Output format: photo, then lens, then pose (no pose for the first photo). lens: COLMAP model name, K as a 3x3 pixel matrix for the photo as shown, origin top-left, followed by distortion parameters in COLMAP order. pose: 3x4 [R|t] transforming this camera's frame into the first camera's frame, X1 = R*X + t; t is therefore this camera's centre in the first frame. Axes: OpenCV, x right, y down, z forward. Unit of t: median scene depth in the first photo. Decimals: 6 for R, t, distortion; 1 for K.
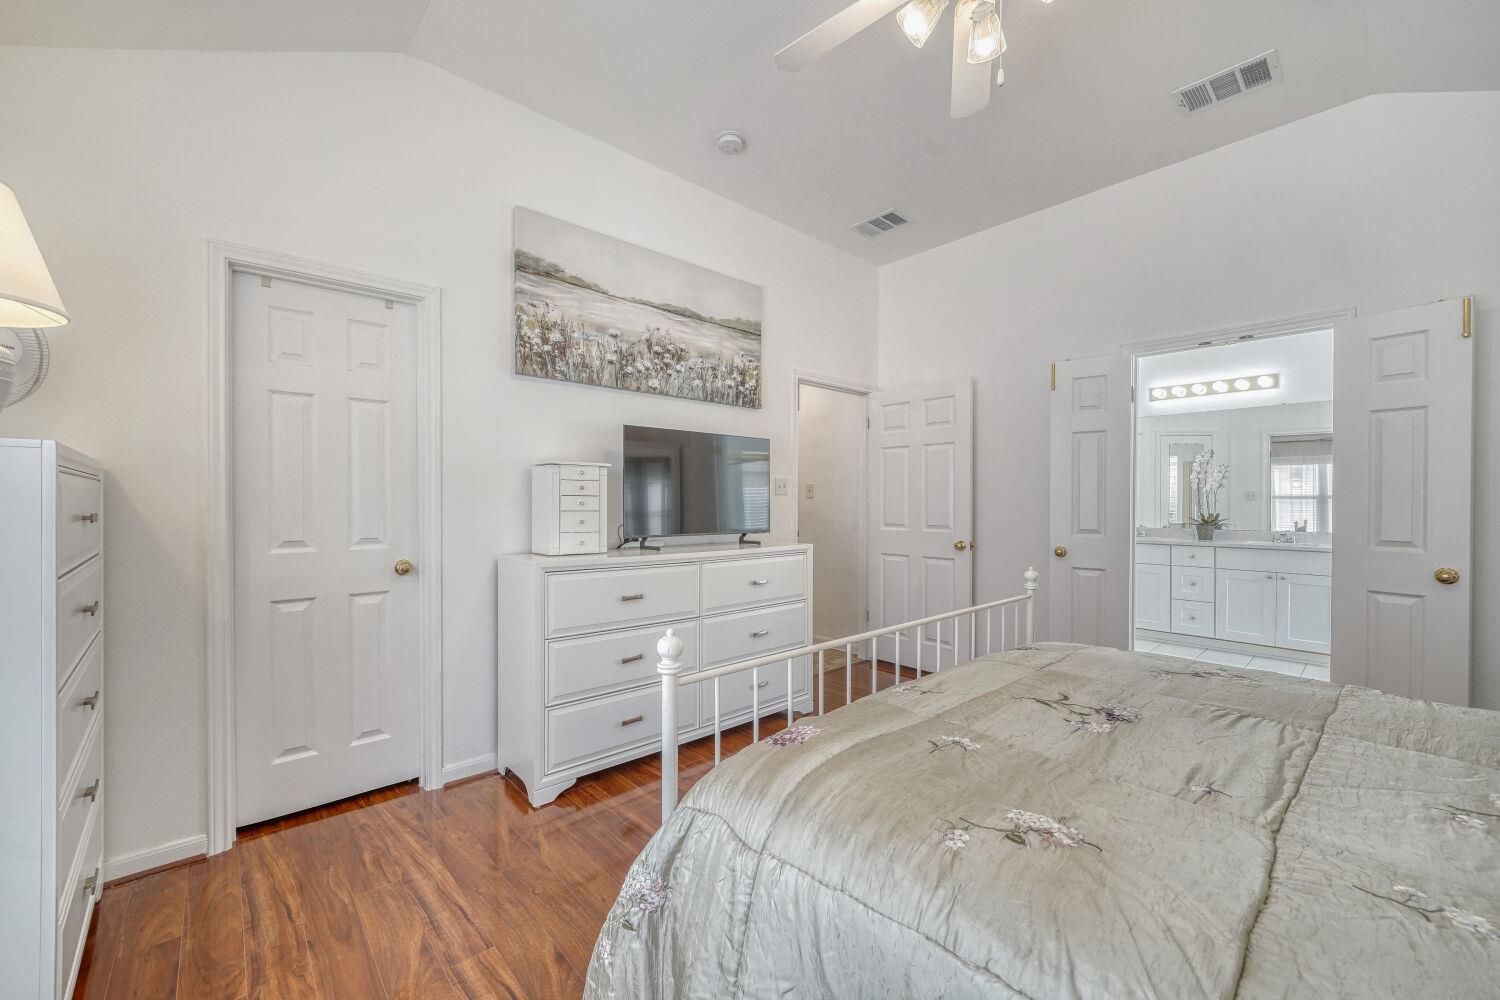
lens RADIAL K [[591.7, 0, 751.8], [0, 591.7, 503.7], [0, 0, 1]] dist [-0.000161, 0.000403]
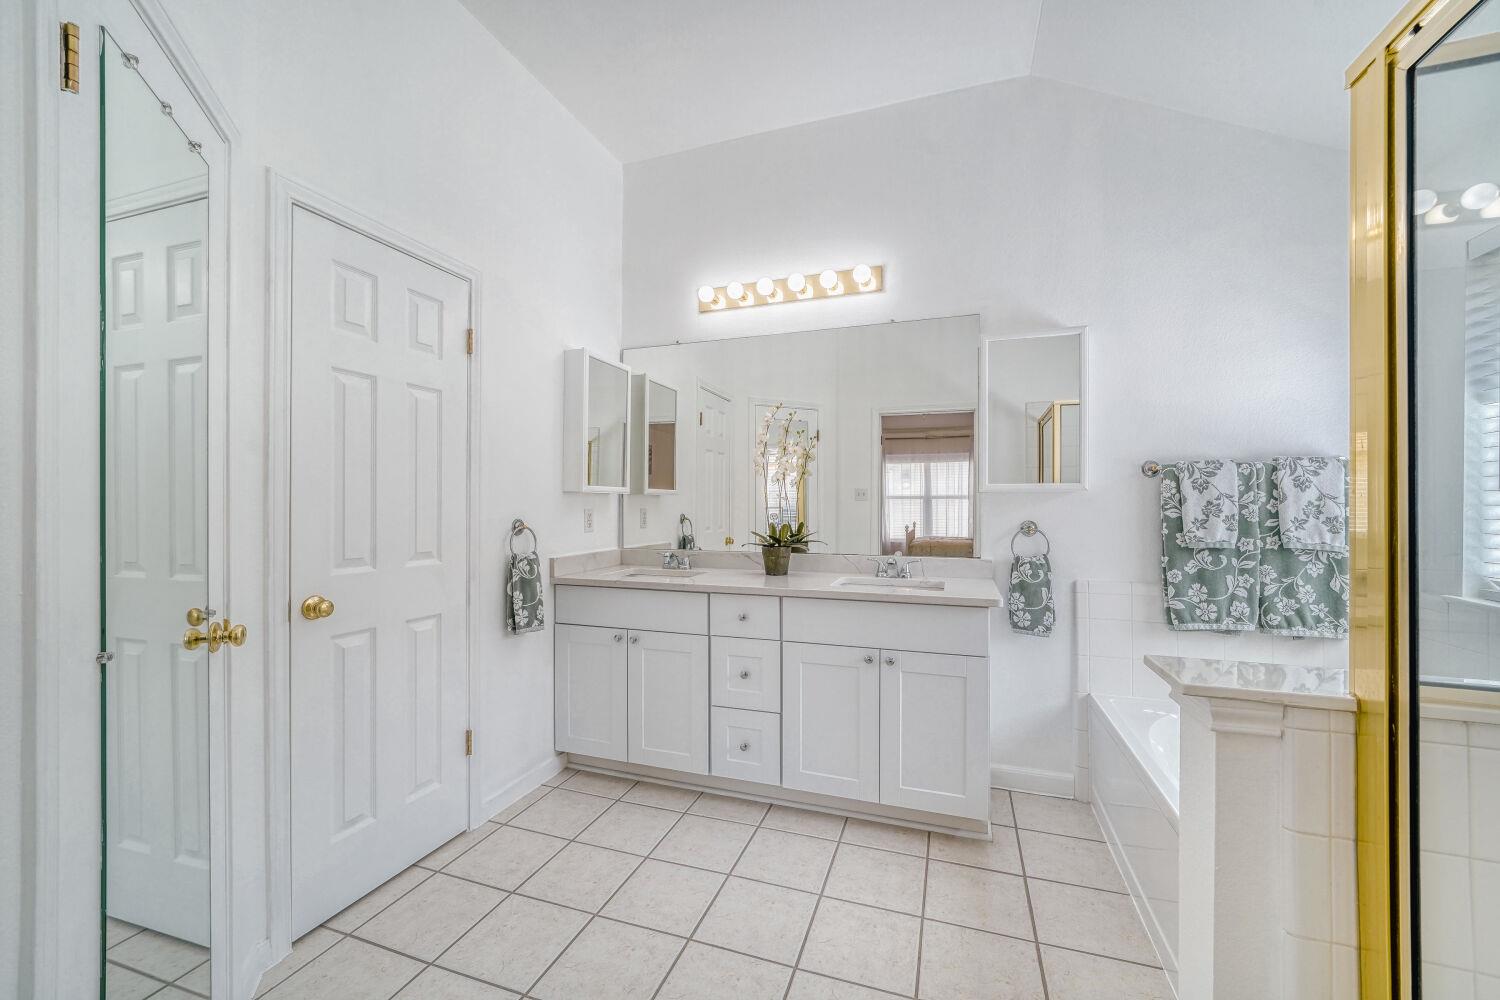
lens RADIAL K [[591.7, 0, 751.8], [0, 591.7, 503.7], [0, 0, 1]] dist [-0.000161, 0.000403]
pose [[0.882342, -0.001669, 0.470606, 0.351265], [0.002476, 0.999996, -0.001096, -0.000602], [-0.470603, 0.002132, 0.882343, 0.385533]]
